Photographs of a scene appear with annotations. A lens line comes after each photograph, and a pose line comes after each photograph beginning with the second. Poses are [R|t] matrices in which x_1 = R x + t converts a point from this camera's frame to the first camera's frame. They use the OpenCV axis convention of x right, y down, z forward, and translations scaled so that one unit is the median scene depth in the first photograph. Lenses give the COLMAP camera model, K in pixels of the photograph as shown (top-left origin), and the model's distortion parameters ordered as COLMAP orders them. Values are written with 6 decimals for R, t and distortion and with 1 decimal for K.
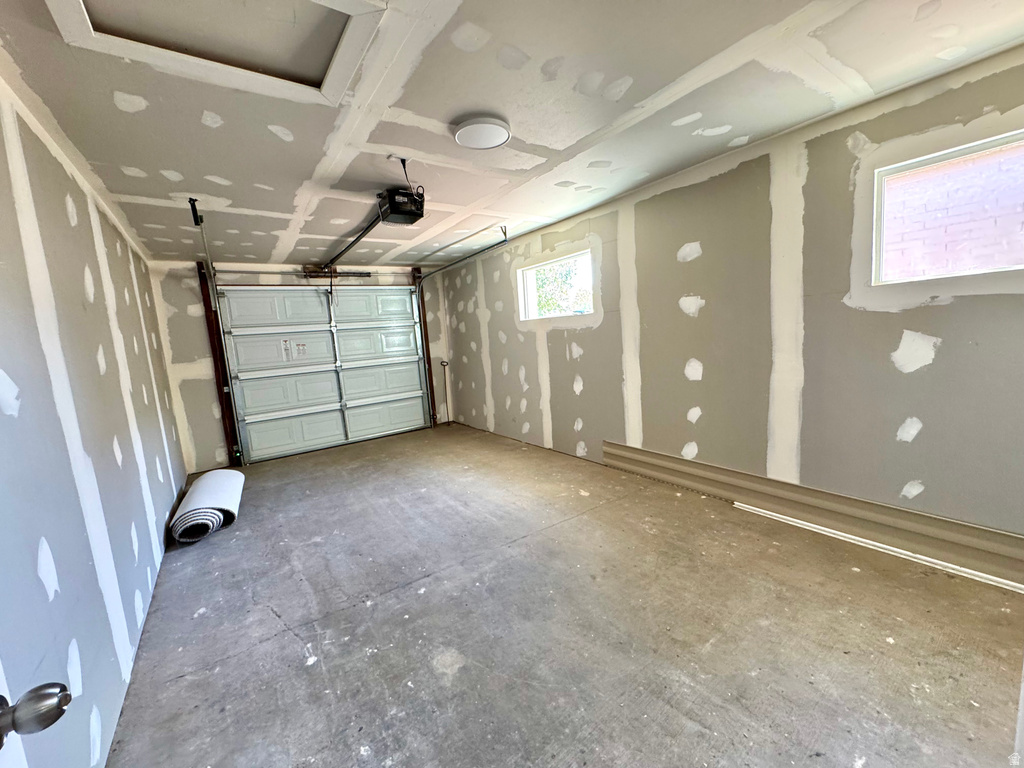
lens RADIAL K [[408.7, 0, 512.0], [0, 408.7, 384.0], [0, 0, 1]] dist [-0.006344, 0.000122]
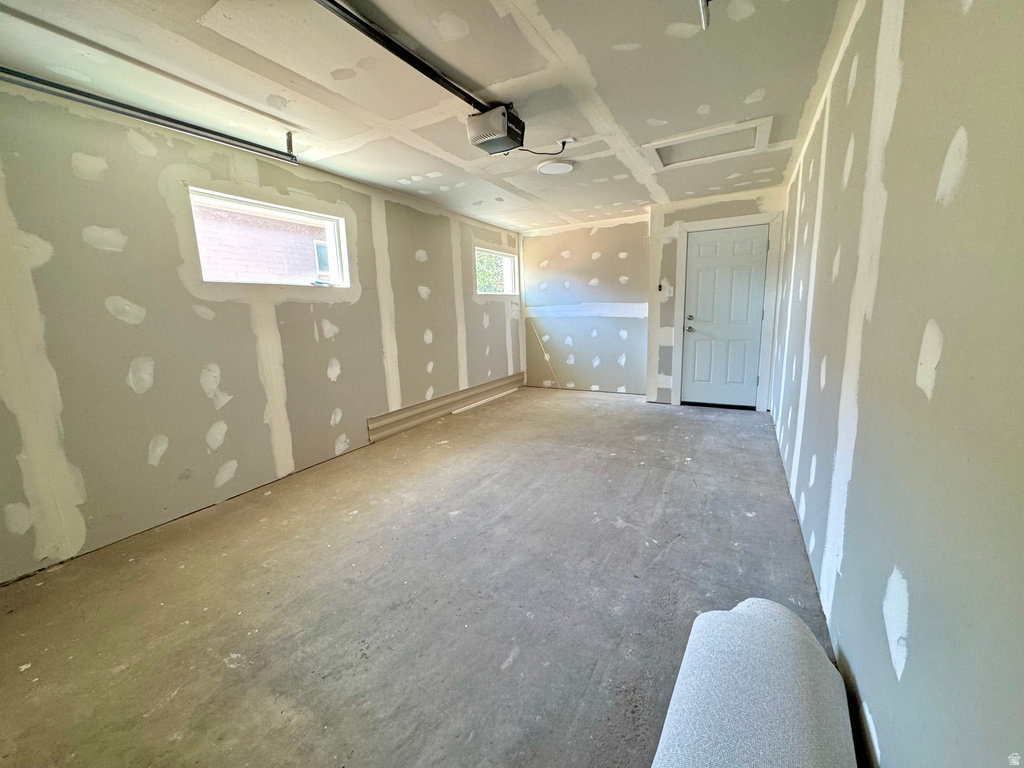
lens RADIAL K [[408.7, 0, 512.0], [0, 408.7, 384.0], [0, 0, 1]] dist [-0.006344, 0.000122]
pose [[-0.429829, -0.070804, 0.900130, -0.924159], [0.179153, 0.970411, 0.161882, -0.047434], [-0.884958, 0.230843, -0.404426, 1.227836]]
